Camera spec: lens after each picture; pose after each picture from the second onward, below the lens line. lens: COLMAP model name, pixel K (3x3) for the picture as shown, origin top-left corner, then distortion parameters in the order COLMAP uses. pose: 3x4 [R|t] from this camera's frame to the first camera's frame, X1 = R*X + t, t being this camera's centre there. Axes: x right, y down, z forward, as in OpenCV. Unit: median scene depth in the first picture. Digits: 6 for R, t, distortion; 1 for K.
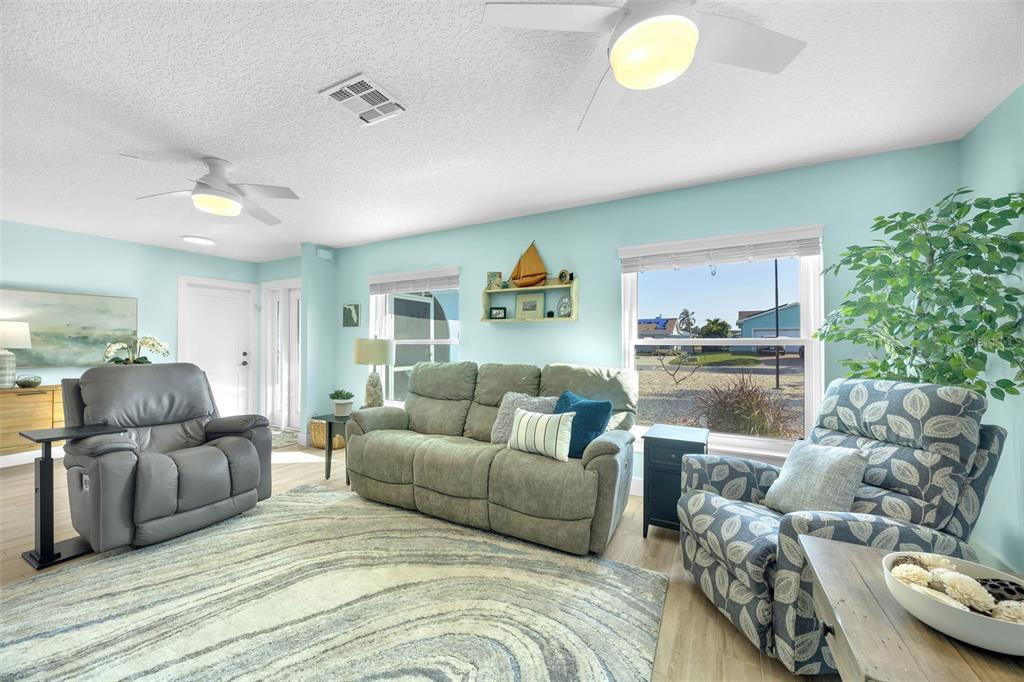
lens RADIAL K [[393.7, 0, 512.0], [0, 393.7, 341.0], [0, 0, 1]] dist [-0.000547, -0.000100]
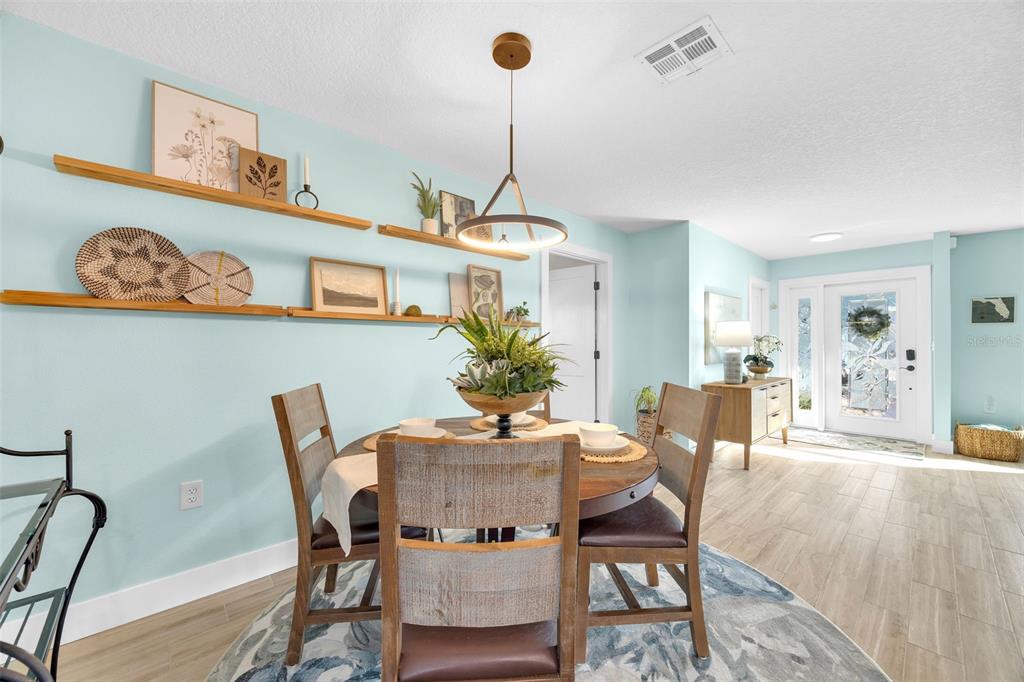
lens RADIAL K [[393.7, 0, 512.0], [0, 393.7, 341.0], [0, 0, 1]] dist [-0.000547, -0.000100]
pose [[0.945882, -0.000999, -0.324509, -1.167306], [0.001421, 0.999998, 0.001063, 0.002920], [0.324508, -0.001467, 0.945882, -0.202310]]
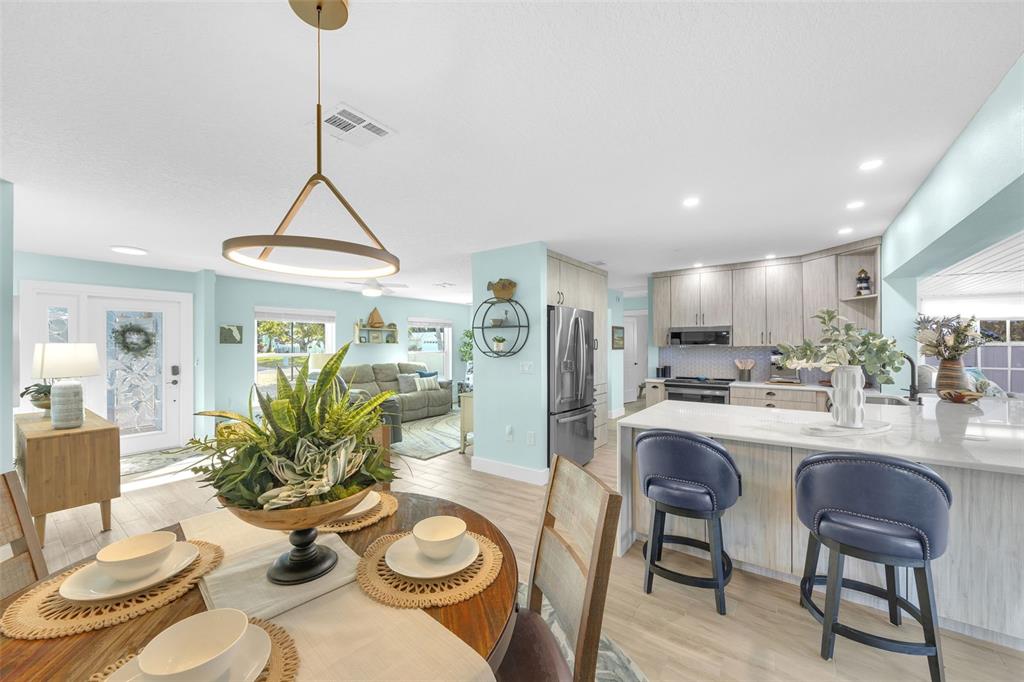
lens RADIAL K [[393.7, 0, 512.0], [0, 393.7, 341.0], [0, 0, 1]] dist [-0.000547, -0.000100]
pose [[0.131603, 0.009403, 0.991258, -1.518550], [-0.006413, 0.999942, -0.008634, -0.040336], [-0.991282, -0.005221, 0.131656, -0.019093]]
